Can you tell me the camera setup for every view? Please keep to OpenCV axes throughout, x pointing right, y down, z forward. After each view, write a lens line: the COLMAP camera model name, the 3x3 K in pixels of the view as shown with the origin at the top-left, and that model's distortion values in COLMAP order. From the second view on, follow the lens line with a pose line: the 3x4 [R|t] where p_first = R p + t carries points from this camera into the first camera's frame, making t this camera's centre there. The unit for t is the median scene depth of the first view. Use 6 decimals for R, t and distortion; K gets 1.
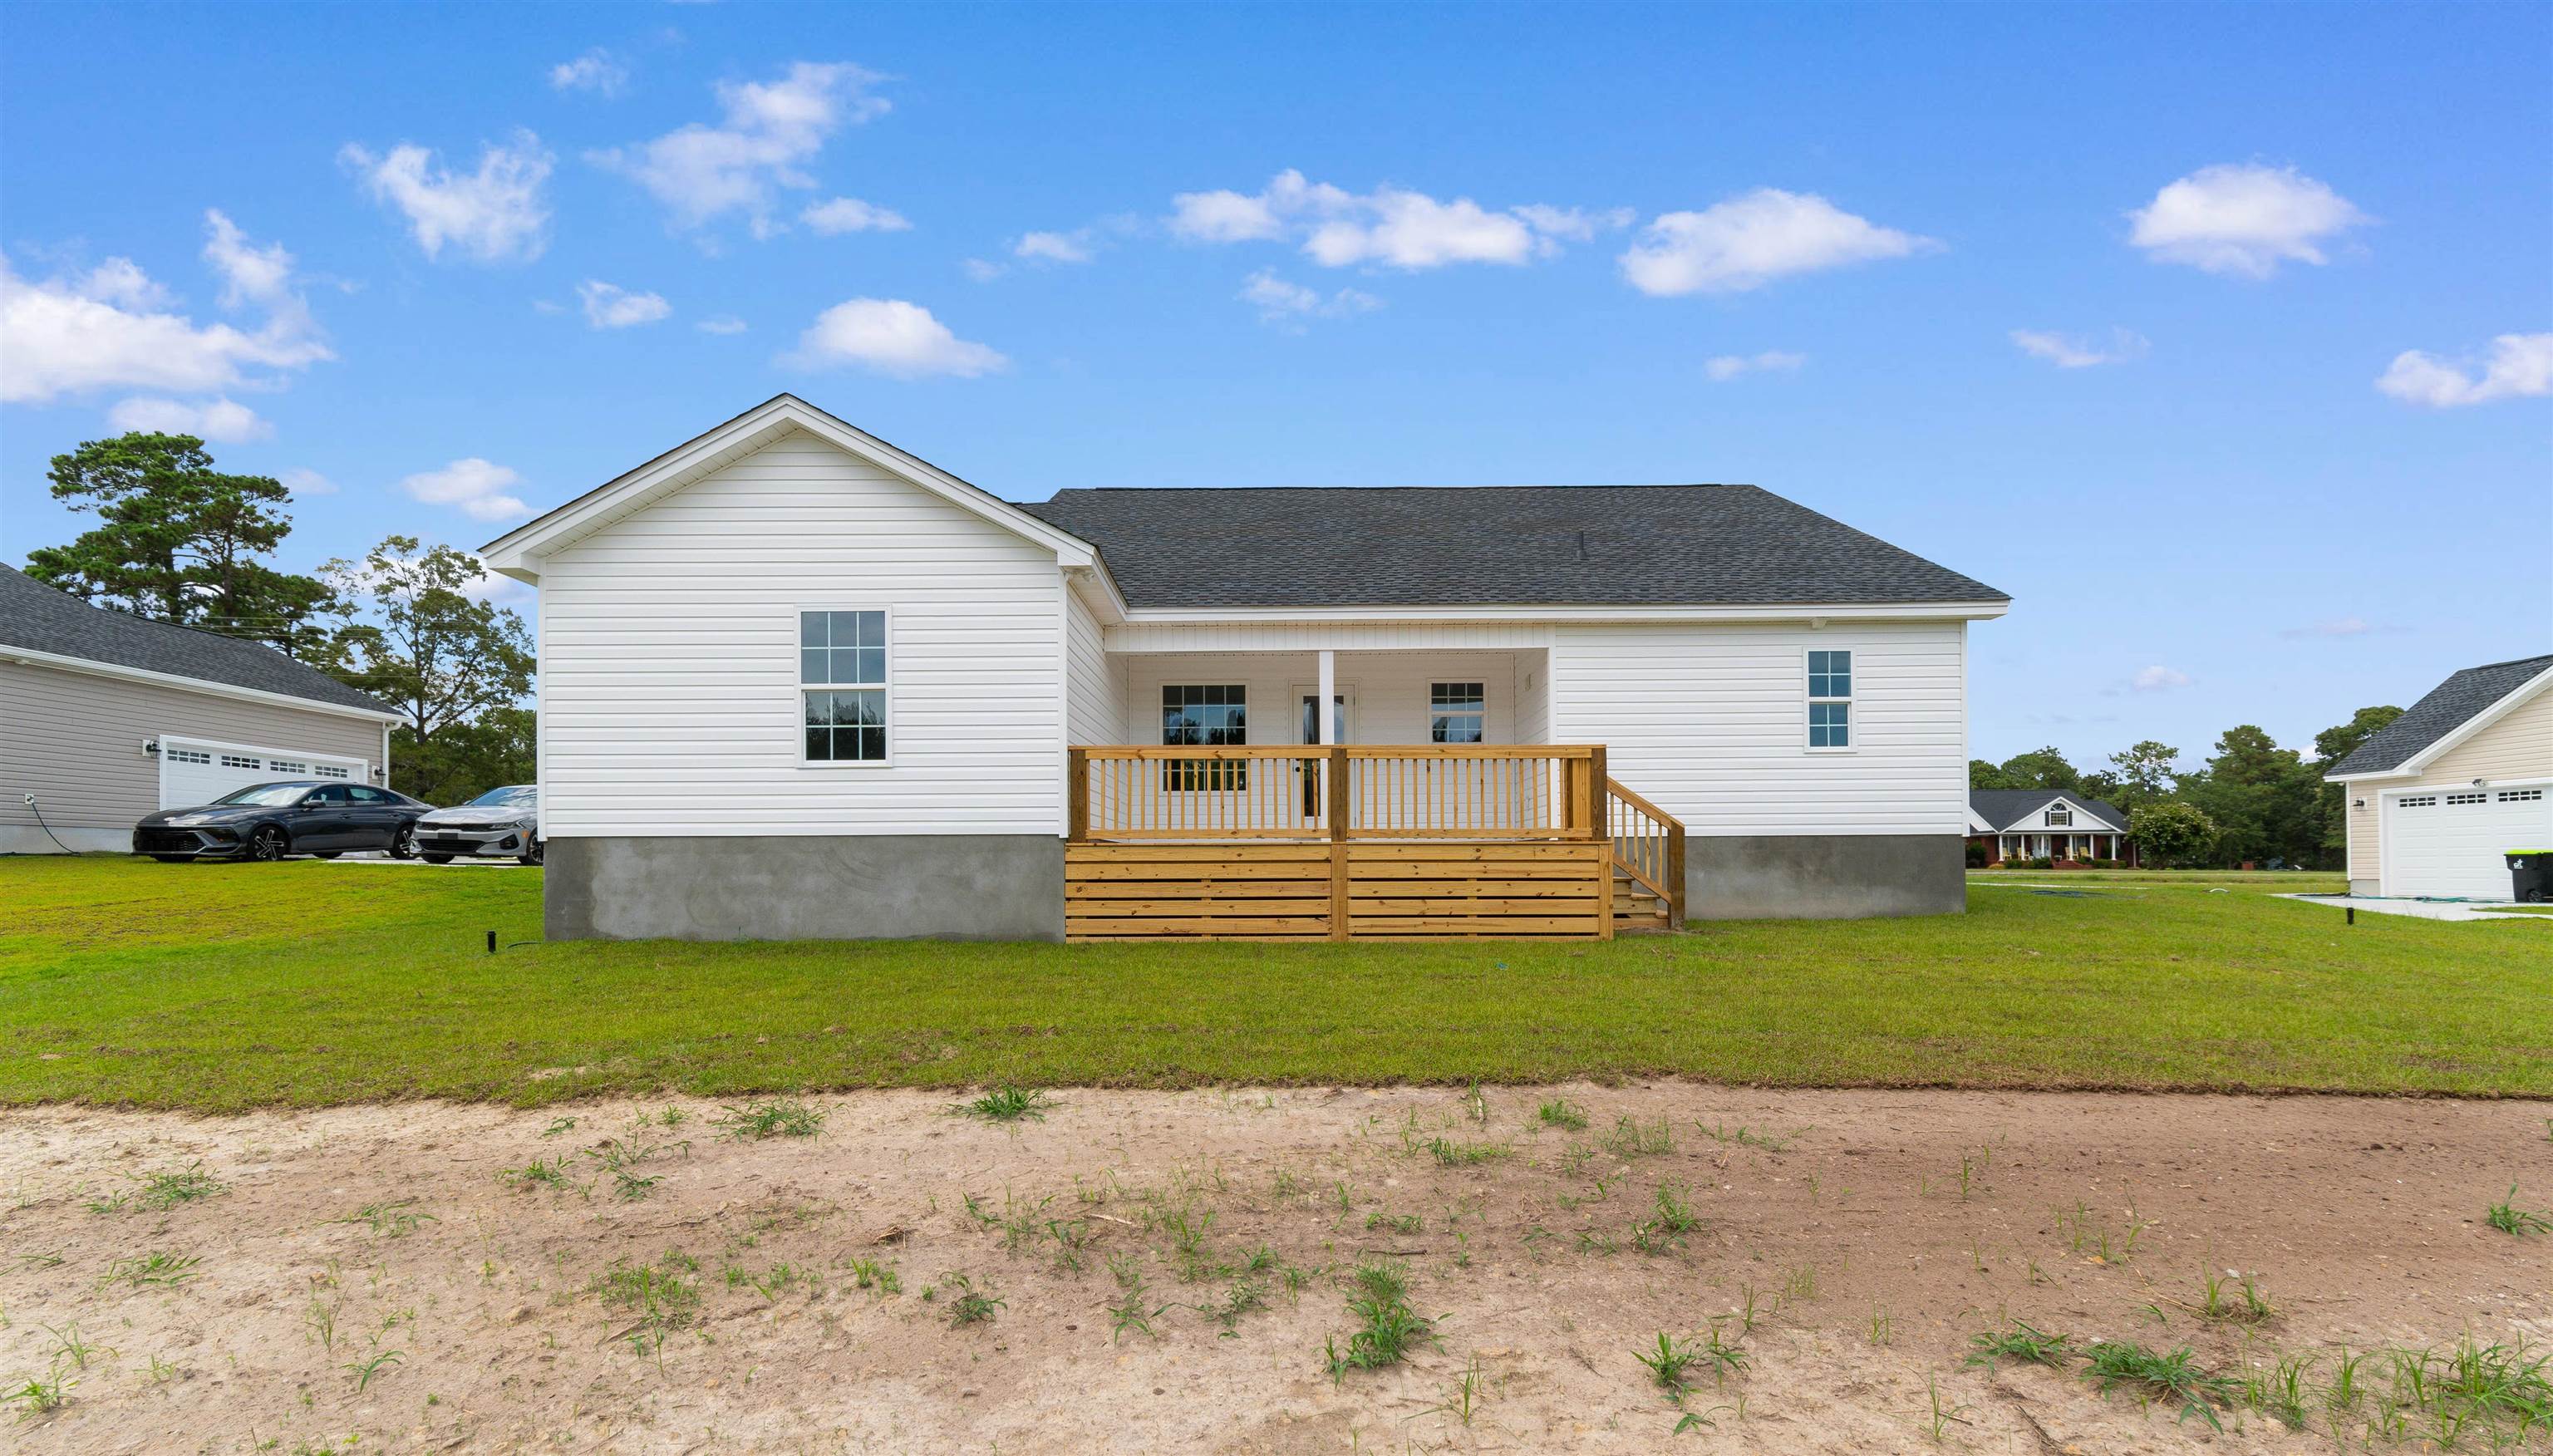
lens RADIAL K [[1175.7, 0, 1277.3], [0, 1175.7, 742.2], [0, 0, 1]] dist [0.001309, -0.000072]
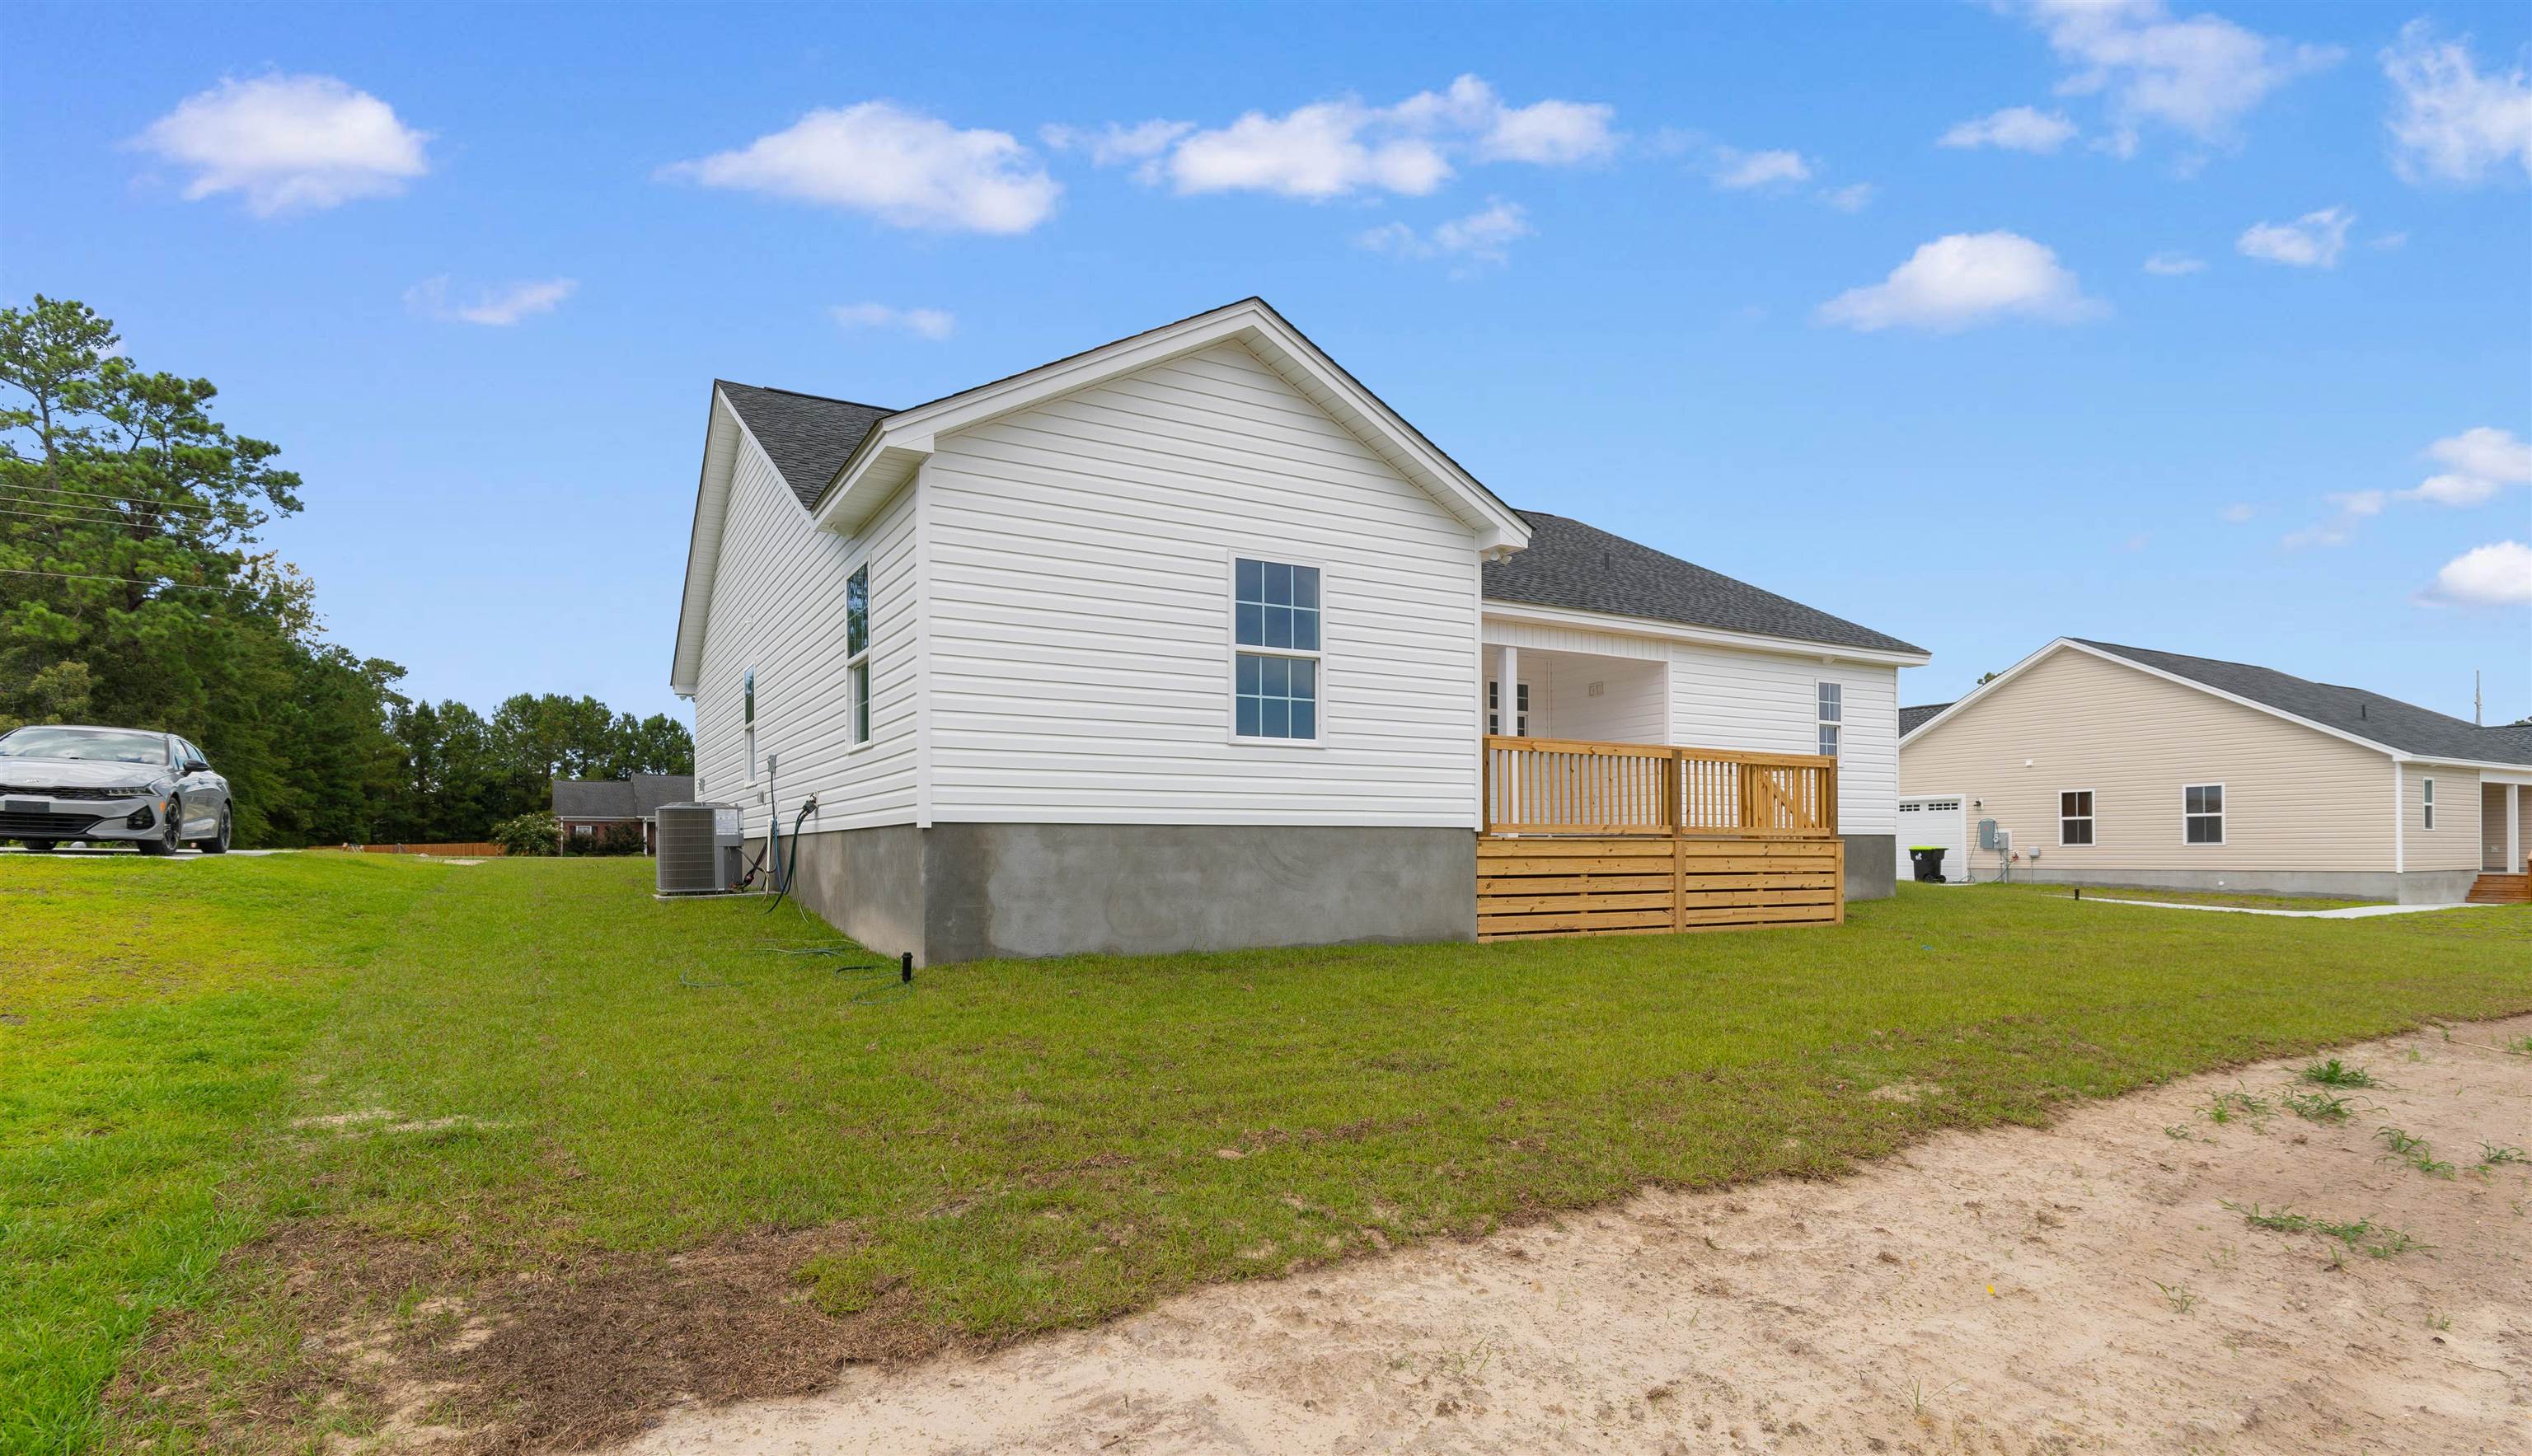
lens RADIAL K [[1249.3, 0, 1267.3], [0, 1249.3, 723.1], [0, 0, 1]] dist [-0.002658, -0.000023]
pose [[0.860616, 0.055404, 0.506231, -0.838598], [-0.055994, 0.998332, -0.014069, 0.017996], [-0.506166, -0.016238, 0.862283, 0.222021]]
